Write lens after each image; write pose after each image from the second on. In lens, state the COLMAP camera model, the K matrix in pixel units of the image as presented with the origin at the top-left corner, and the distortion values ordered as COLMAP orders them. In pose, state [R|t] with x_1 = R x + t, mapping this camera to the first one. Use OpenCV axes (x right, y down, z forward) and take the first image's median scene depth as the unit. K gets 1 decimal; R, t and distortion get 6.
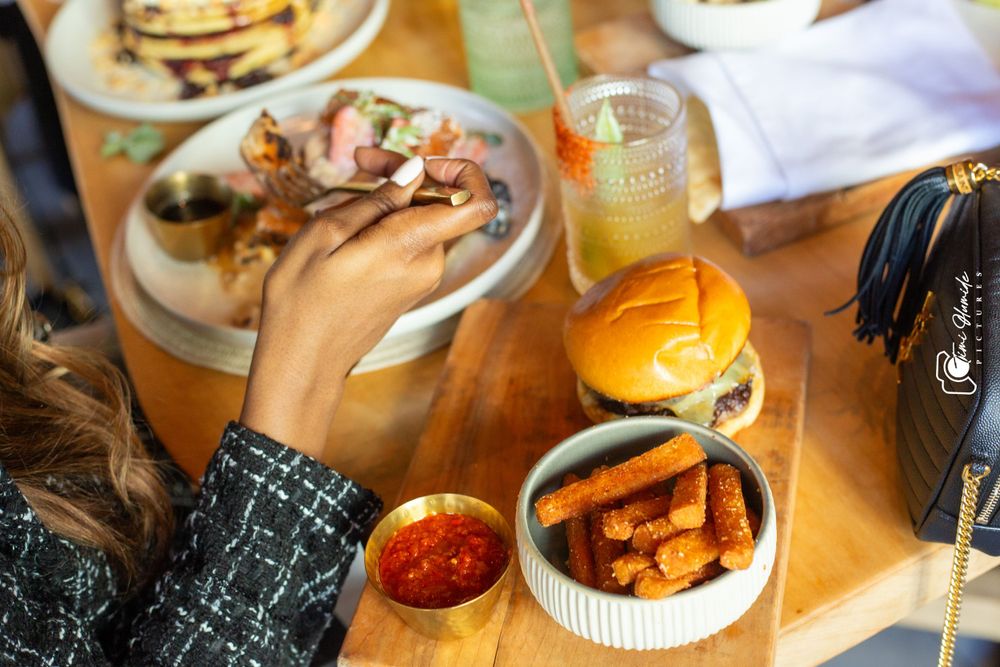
lens RADIAL K [[1544.2, 0, 500.0], [0, 1544.2, 333.5], [0, 0, 1]] dist [-0.116697, -0.208512]
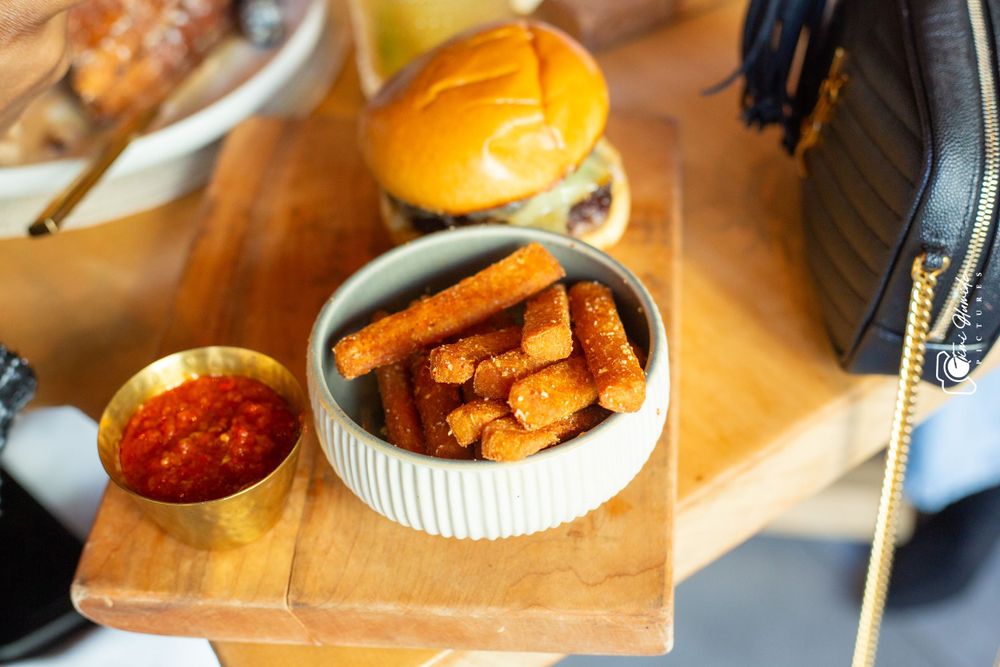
lens RADIAL K [[1544.2, 0, 500.0], [0, 1544.2, 333.5], [0, 0, 1]] dist [-0.116697, -0.208512]
pose [[0.990145, -0.062736, 0.125211, 0.010223], [0.059284, 0.997756, 0.031114, 0.084613], [-0.126882, -0.023384, 0.991642, 0.277979]]
